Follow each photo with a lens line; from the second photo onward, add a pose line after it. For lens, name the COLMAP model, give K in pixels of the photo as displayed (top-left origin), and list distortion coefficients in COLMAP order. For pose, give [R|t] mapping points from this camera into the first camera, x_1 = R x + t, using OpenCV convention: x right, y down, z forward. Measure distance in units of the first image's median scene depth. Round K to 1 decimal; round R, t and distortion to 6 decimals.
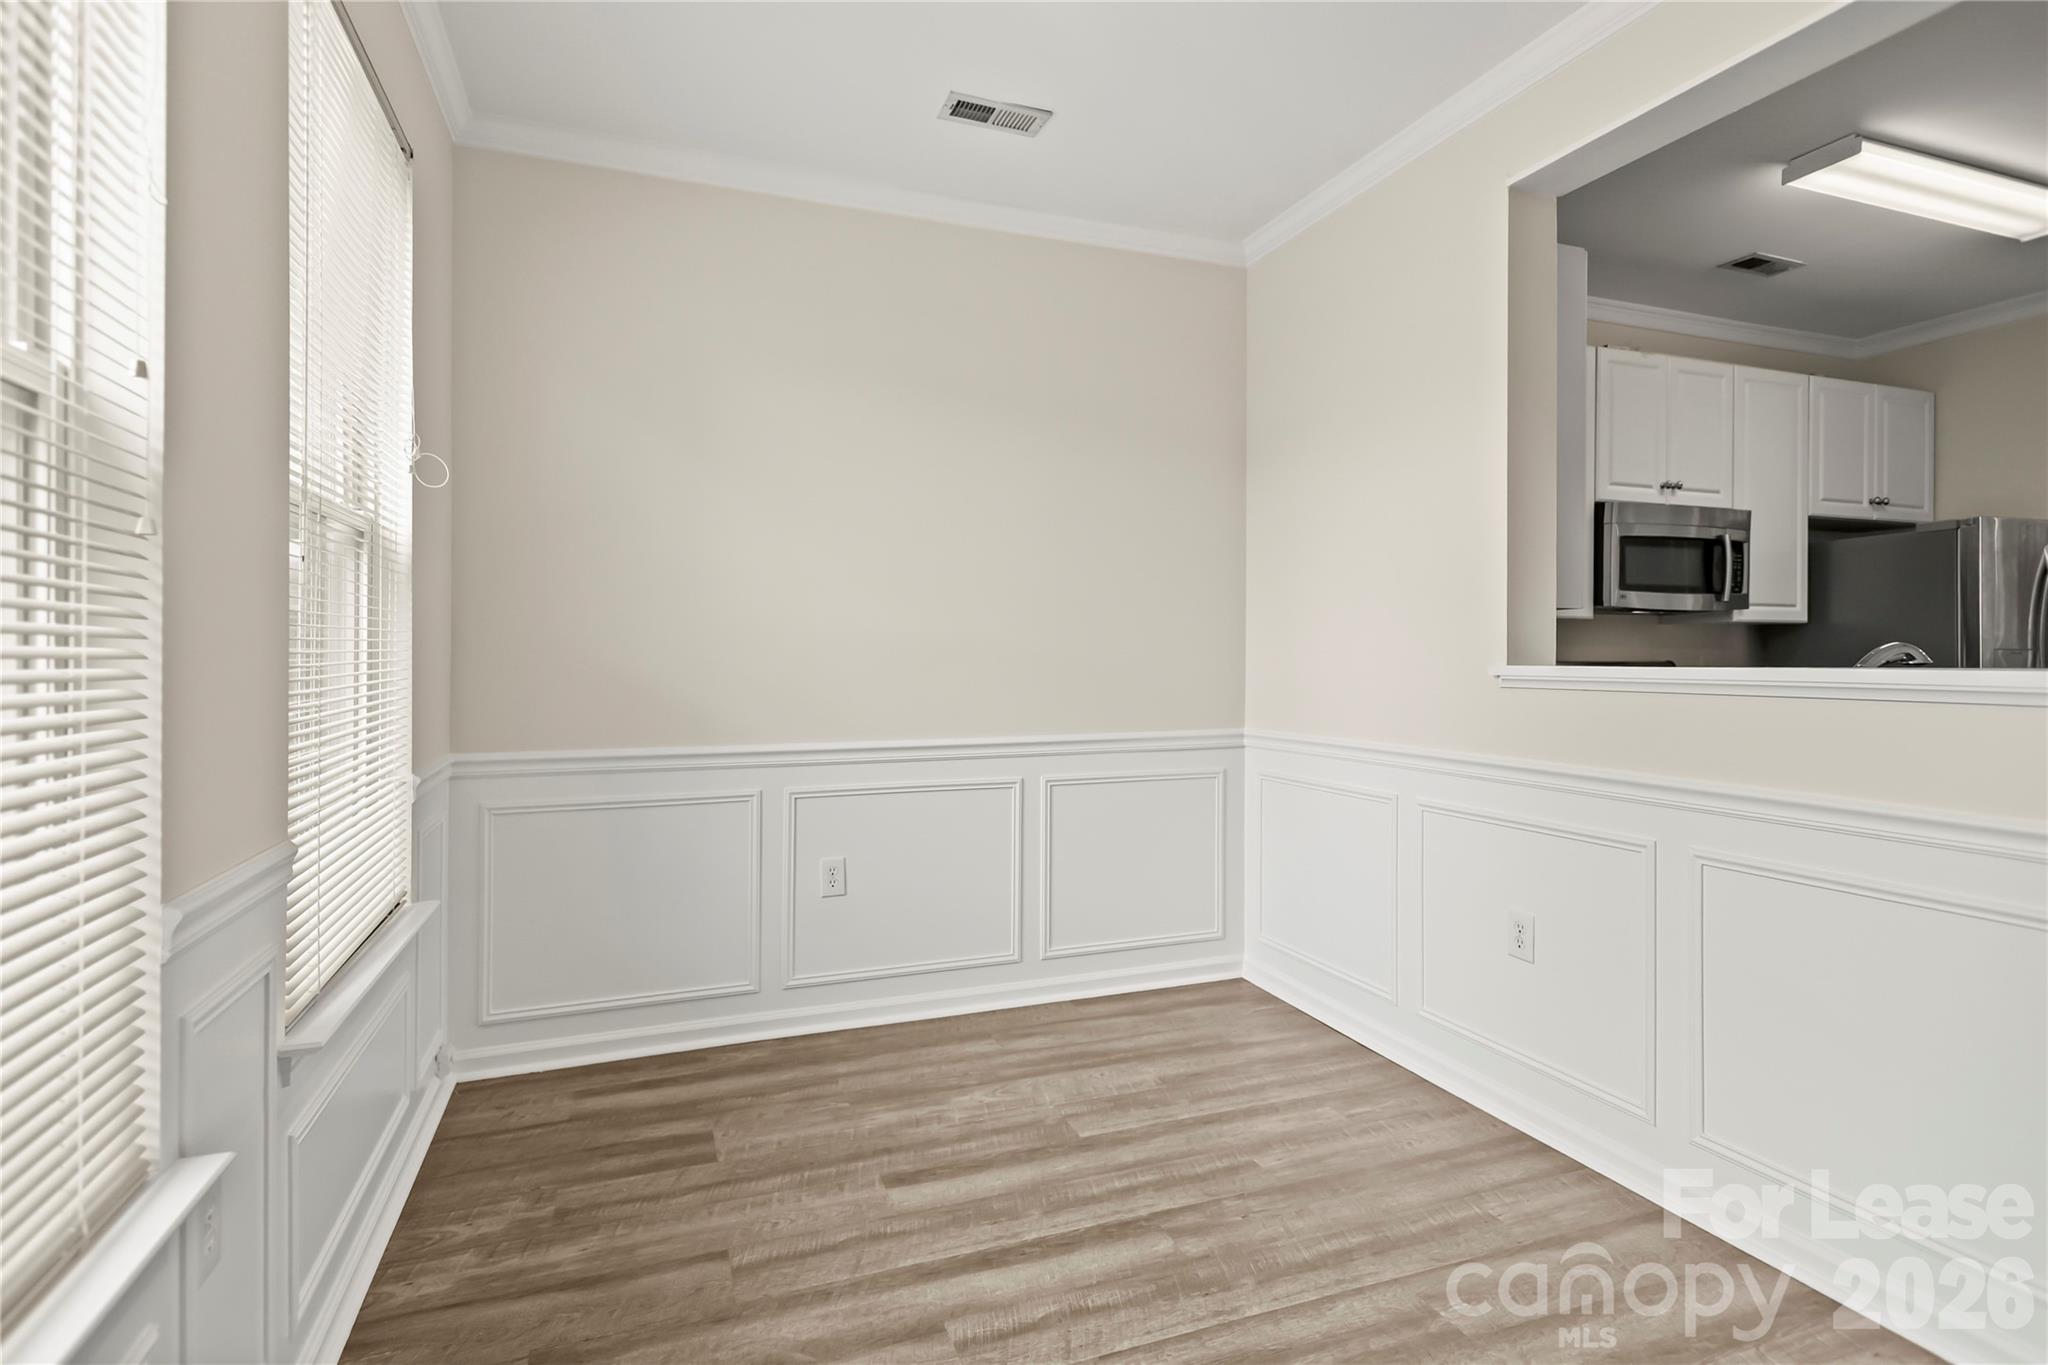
lens RADIAL K [[1039.5, 0, 1022.5], [0, 1039.5, 656.0], [0, 0, 1]] dist [0.016190, -0.000991]
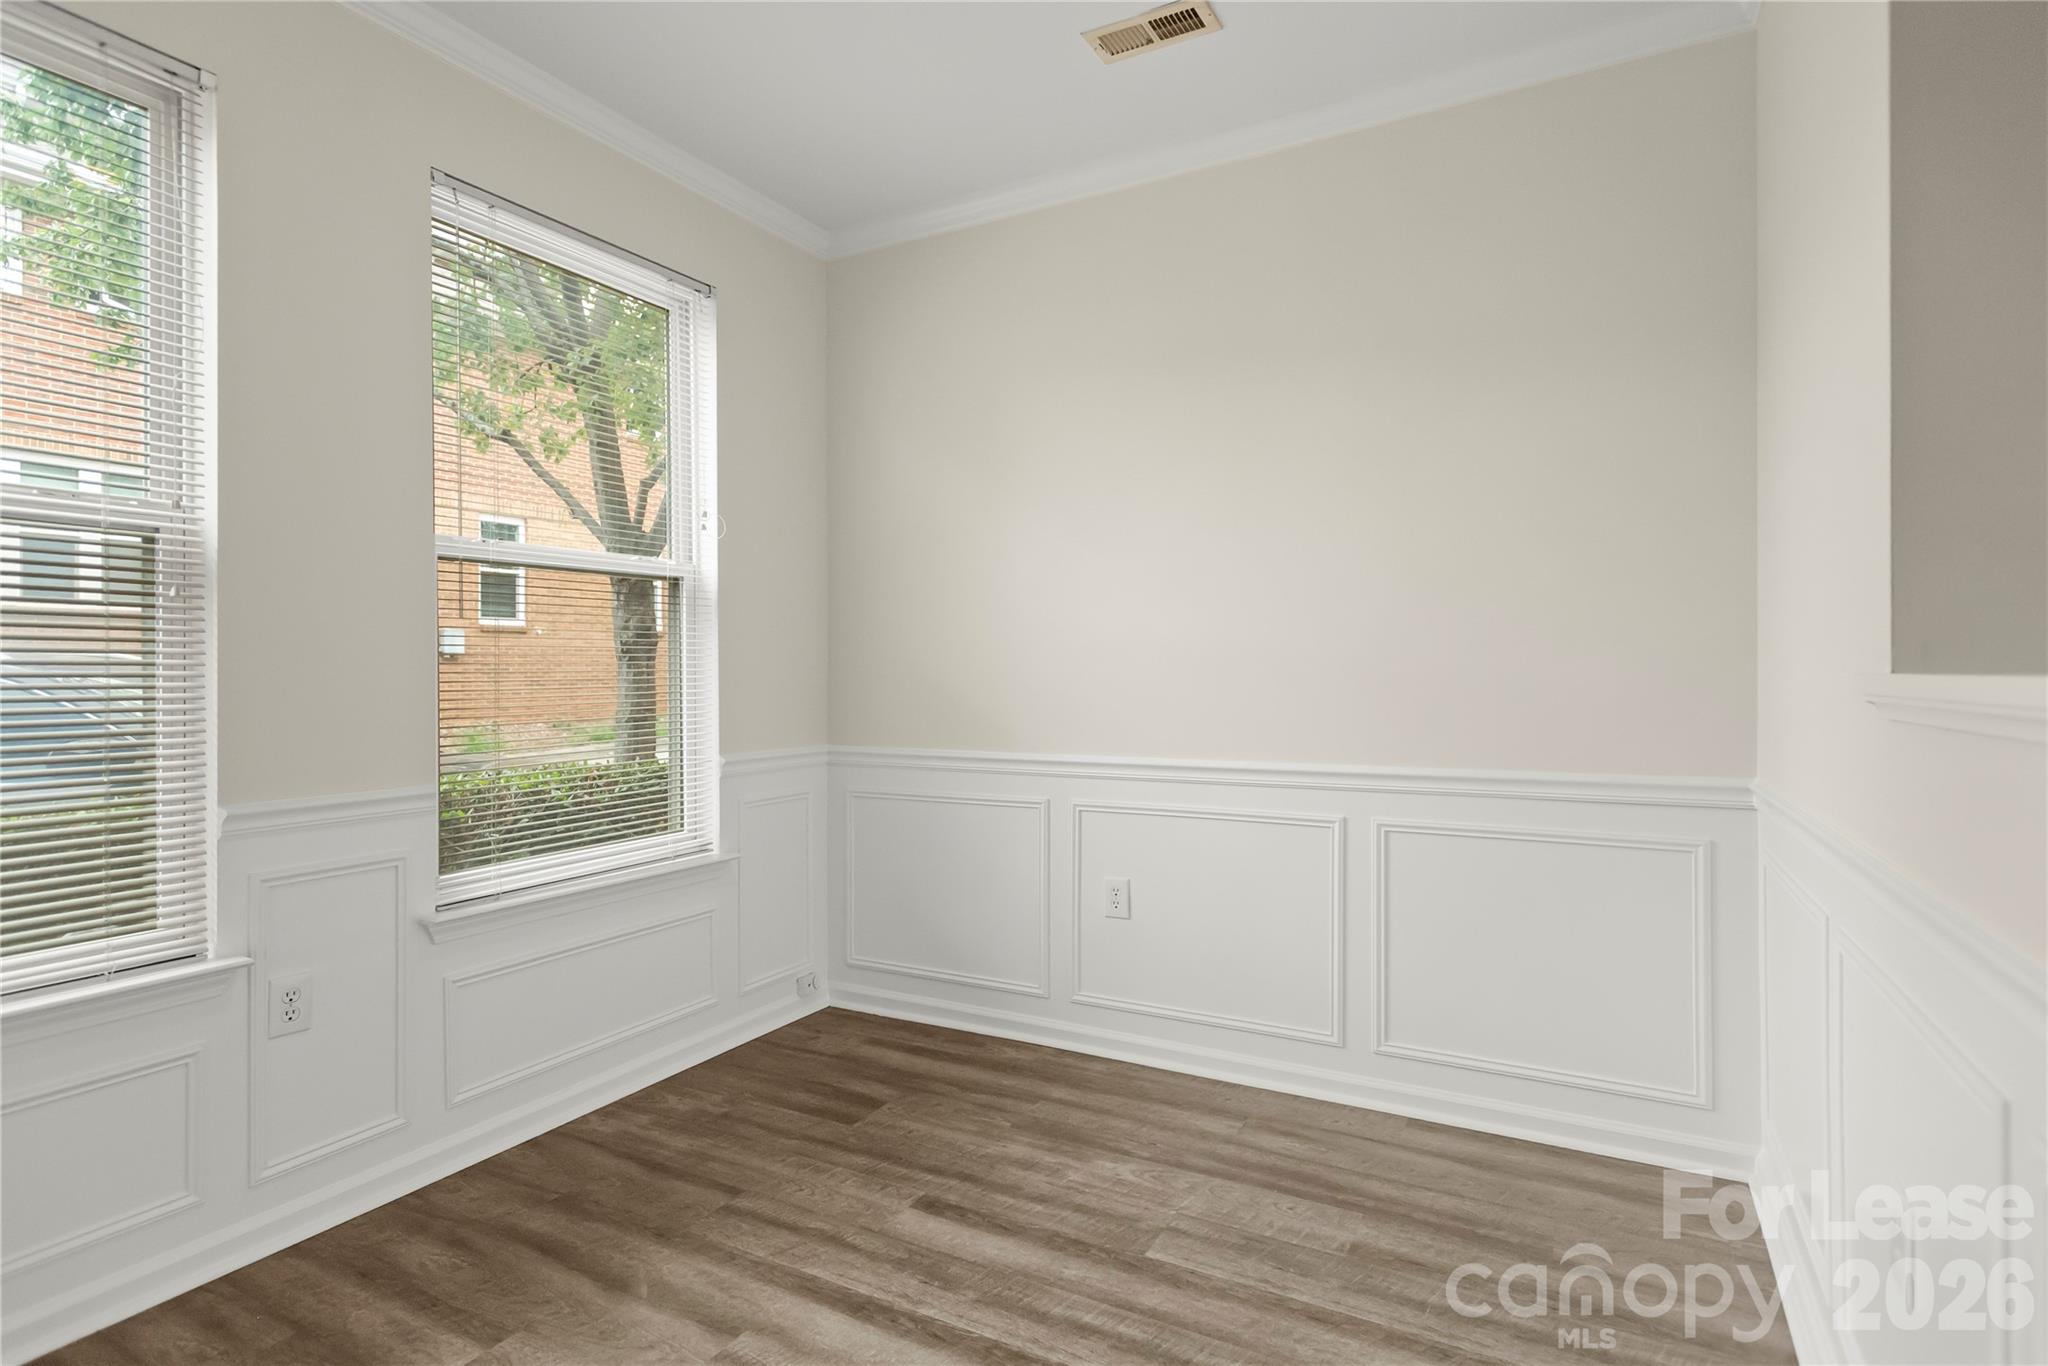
lens RADIAL K [[1039.5, 0, 1022.5], [0, 1039.5, 656.5], [0, 0, 1]] dist [0.016190, -0.000991]
pose [[0.640051, -0.013640, -0.768211, 0.609109], [0.002860, 0.999878, -0.015371, 0.006666], [0.768327, 0.007641, 0.640012, 0.390287]]
